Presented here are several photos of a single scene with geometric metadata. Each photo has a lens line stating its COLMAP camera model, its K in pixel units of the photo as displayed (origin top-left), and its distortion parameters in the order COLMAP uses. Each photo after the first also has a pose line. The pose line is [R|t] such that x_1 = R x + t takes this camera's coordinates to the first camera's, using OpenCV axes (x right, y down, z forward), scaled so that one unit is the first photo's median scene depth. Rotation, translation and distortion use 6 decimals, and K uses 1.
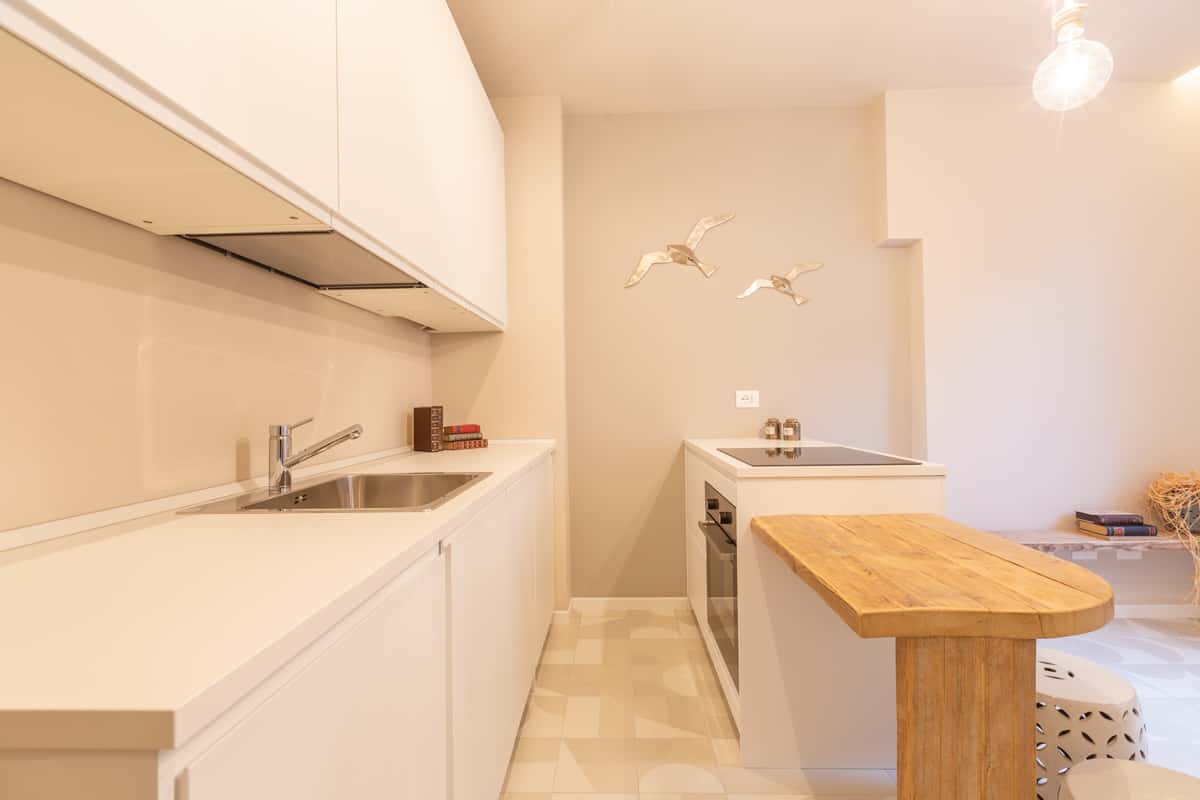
lens RADIAL K [[529.2, 0, 593.0], [0, 529.2, 386.0], [0, 0, 1]] dist [-0.001804, -0.000640]
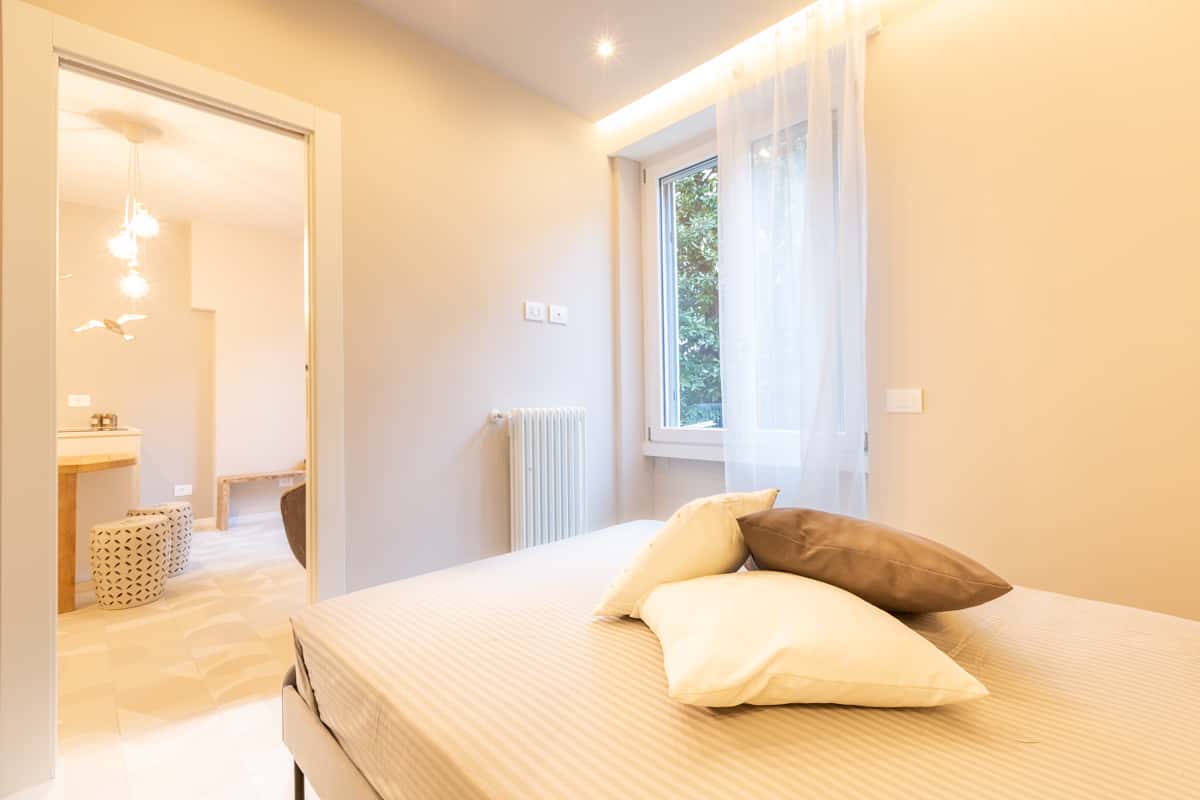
lens RADIAL K [[529.2, 0, 586.3], [0, 529.2, 402.3], [0, 0, 1]] dist [-0.001804, -0.000640]
pose [[0.679228, 0.010269, 0.733856, 0.204447], [-0.024527, 0.999661, 0.008712, -0.020170], [-0.733518, -0.023916, 0.679250, -1.199920]]
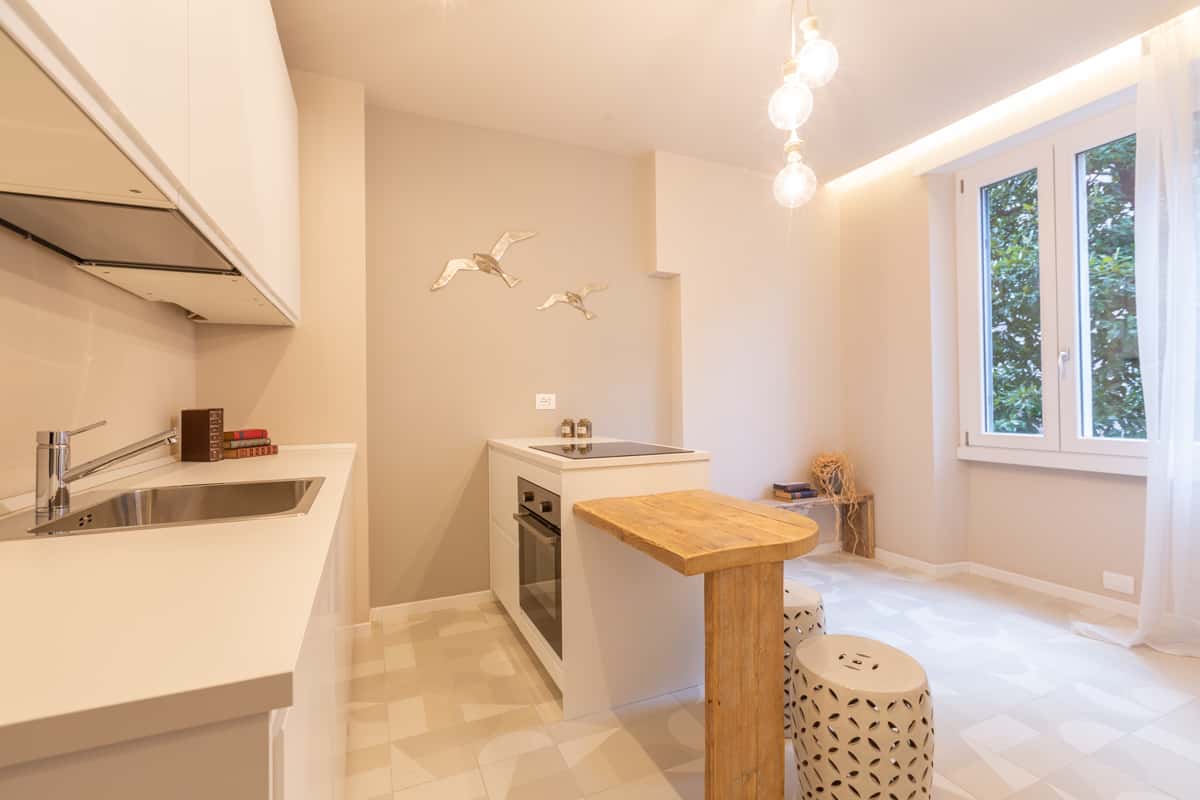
lens RADIAL K [[529.2, 0, 594.3], [0, 529.2, 381.8], [0, 0, 1]] dist [-0.001804, -0.000640]
pose [[0.903128, 0.019225, 0.428941, -0.106915], [-0.013750, 0.999780, -0.015859, -0.000047], [-0.429152, 0.008425, 0.903193, -0.047396]]
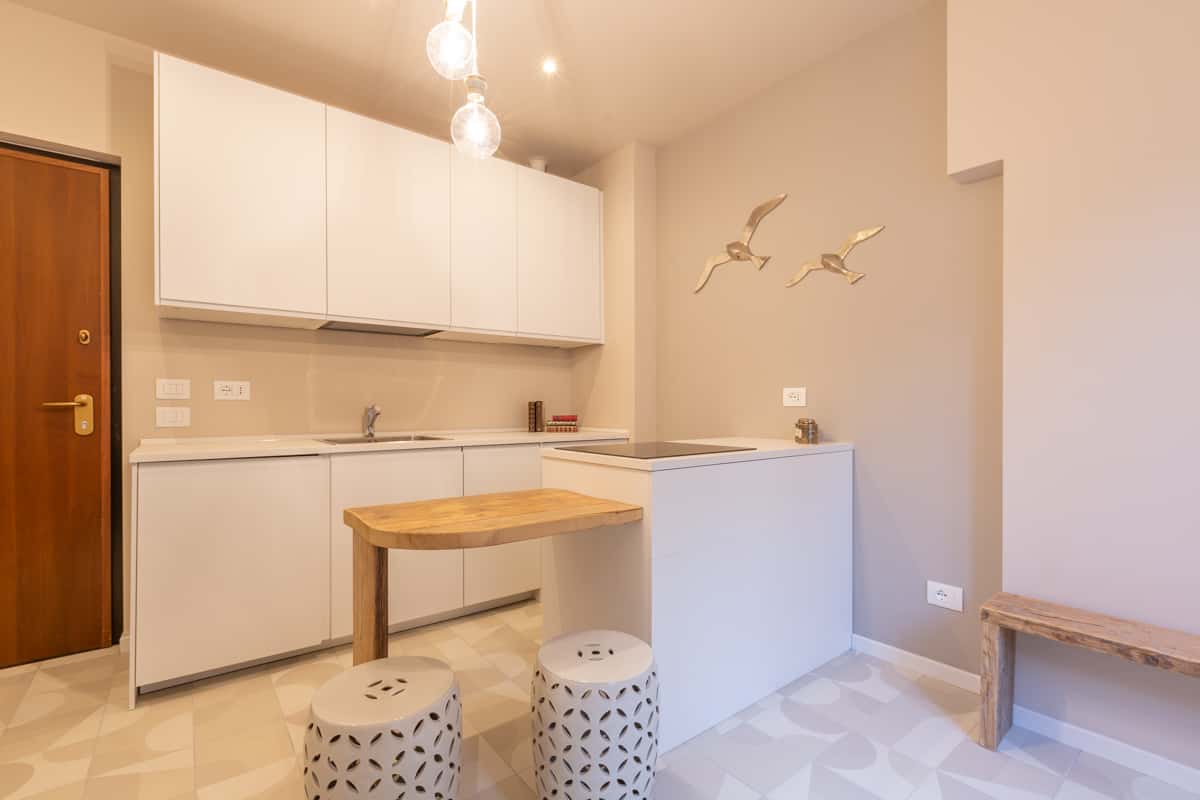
lens RADIAL K [[529.2, 0, 594.7], [0, 529.2, 404.5], [0, 0, 1]] dist [-0.001804, -0.000640]
pose [[0.645858, 0.012515, -0.763355, 0.907625], [0.013753, 0.999513, 0.028023, 0.008726], [0.763333, -0.028597, 0.645371, 0.176696]]
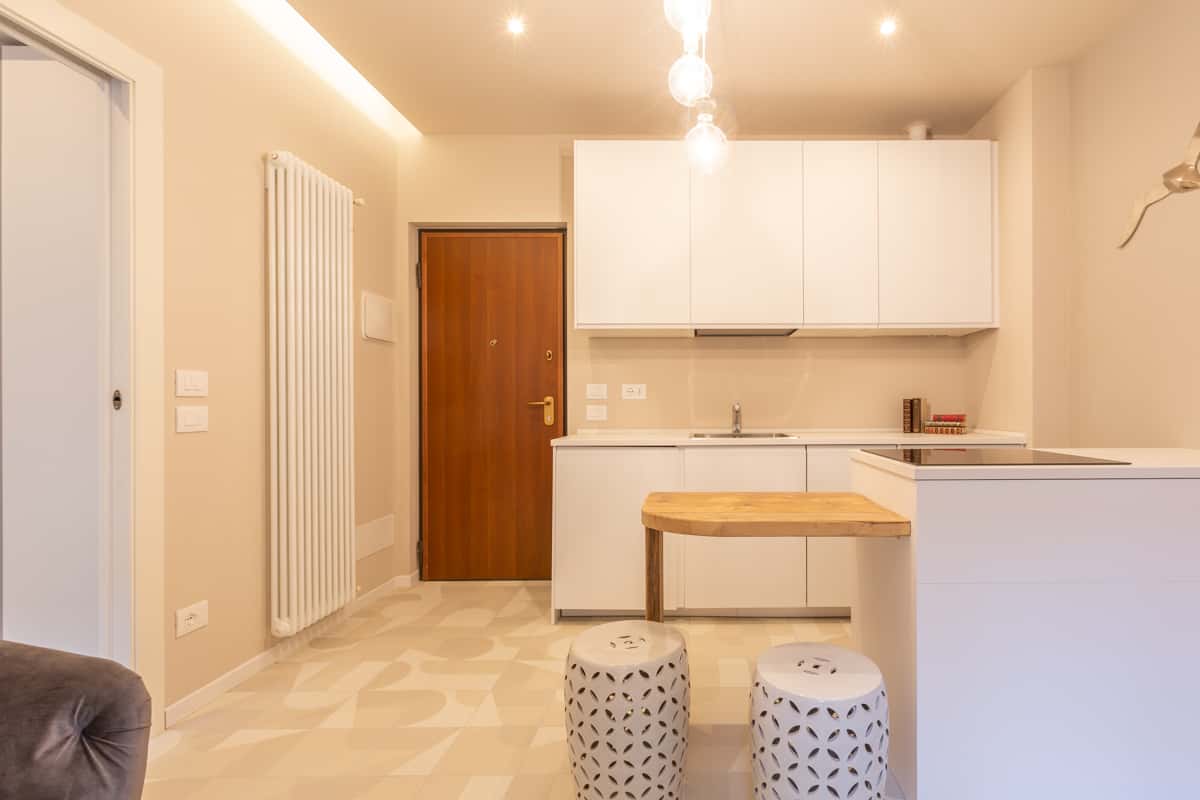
lens RADIAL K [[564.1, 0, 704.5], [0, 564.1, 401.8], [0, 0, 1]] dist [0.000004, 0.000099]
pose [[0.060000, 0.010628, -0.998142, 1.037387], [0.031606, 0.999422, 0.012541, 0.013154], [0.997698, -0.032299, 0.059629, 0.399515]]
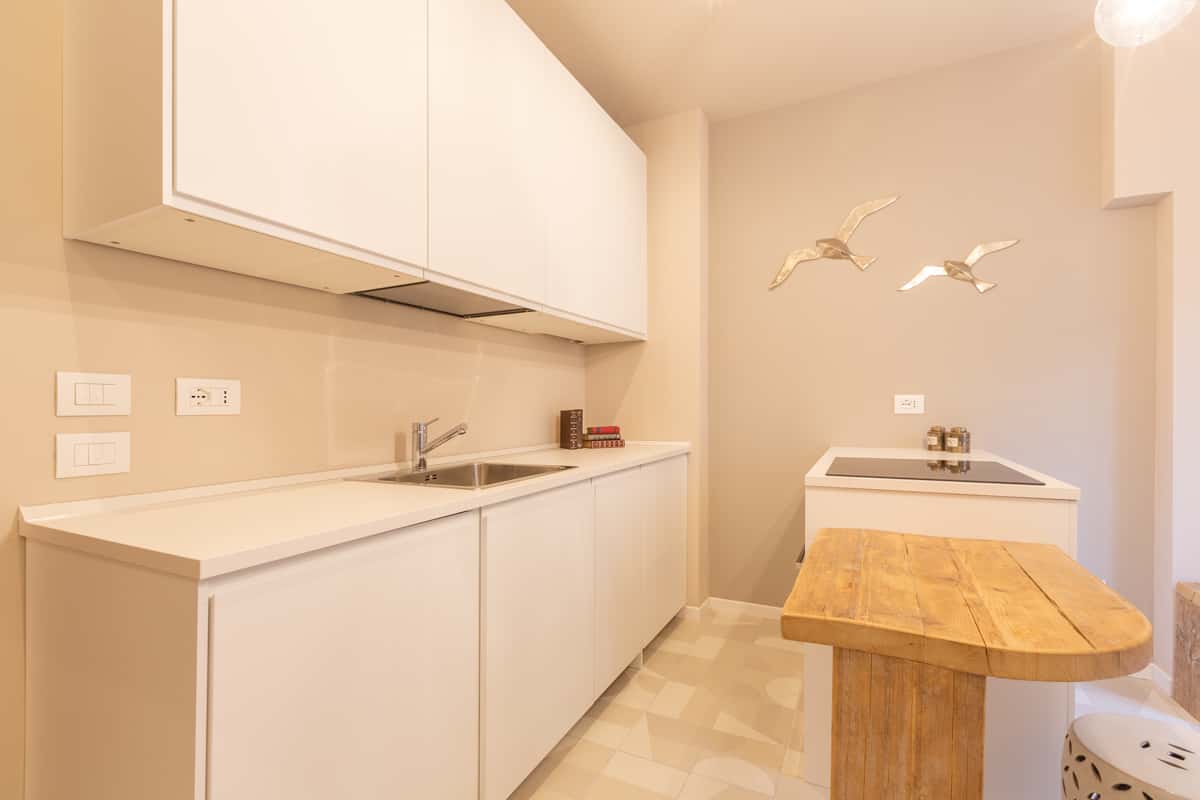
lens RADIAL K [[529.2, 0, 593.0], [0, 529.2, 393.8], [0, 0, 1]] dist [-0.001804, -0.000640]
pose [[0.909031, -0.004257, -0.416707, 0.213399], [0.007957, 0.999943, 0.007142, -0.003764], [0.416653, -0.009808, 0.909013, -0.030143]]
